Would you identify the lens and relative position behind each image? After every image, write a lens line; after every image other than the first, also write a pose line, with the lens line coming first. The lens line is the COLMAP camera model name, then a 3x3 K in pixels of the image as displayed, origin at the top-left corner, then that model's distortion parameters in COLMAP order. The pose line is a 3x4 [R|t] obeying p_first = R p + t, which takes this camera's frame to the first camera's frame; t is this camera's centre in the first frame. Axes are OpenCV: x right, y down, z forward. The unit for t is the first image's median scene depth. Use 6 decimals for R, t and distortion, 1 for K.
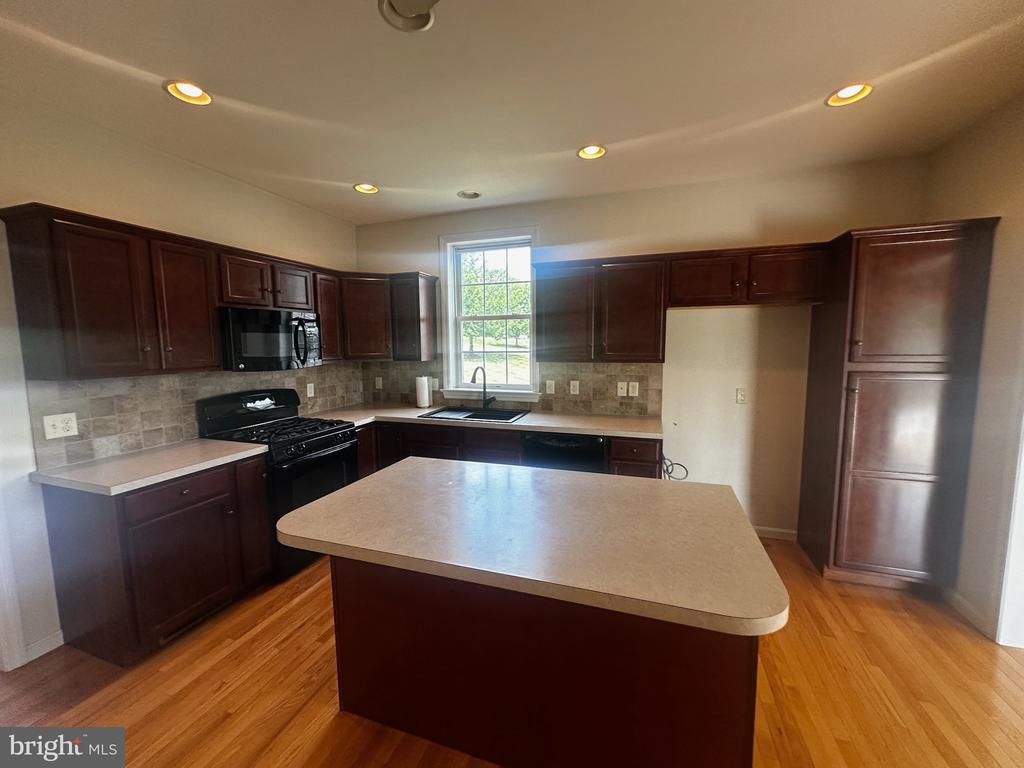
lens RADIAL K [[411.6, 0, 512.7], [0, 411.6, 387.3], [0, 0, 1]] dist [-0.001780, 0.001113]
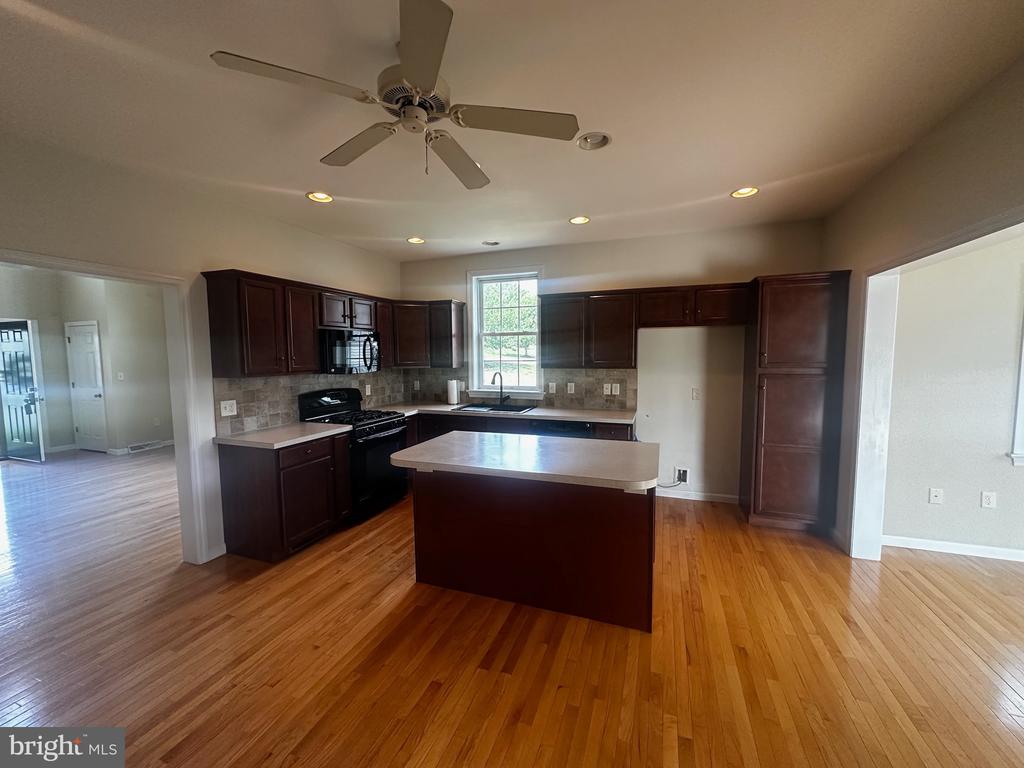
lens RADIAL K [[411.6, 0, 507.2], [0, 411.6, 383.9], [0, 0, 1]] dist [-0.001780, 0.001113]
pose [[0.999332, 0.002731, -0.036441, -0.003964], [-0.003917, 0.999463, -0.032539, 0.035188], [0.036333, 0.032660, 0.998806, -0.355710]]
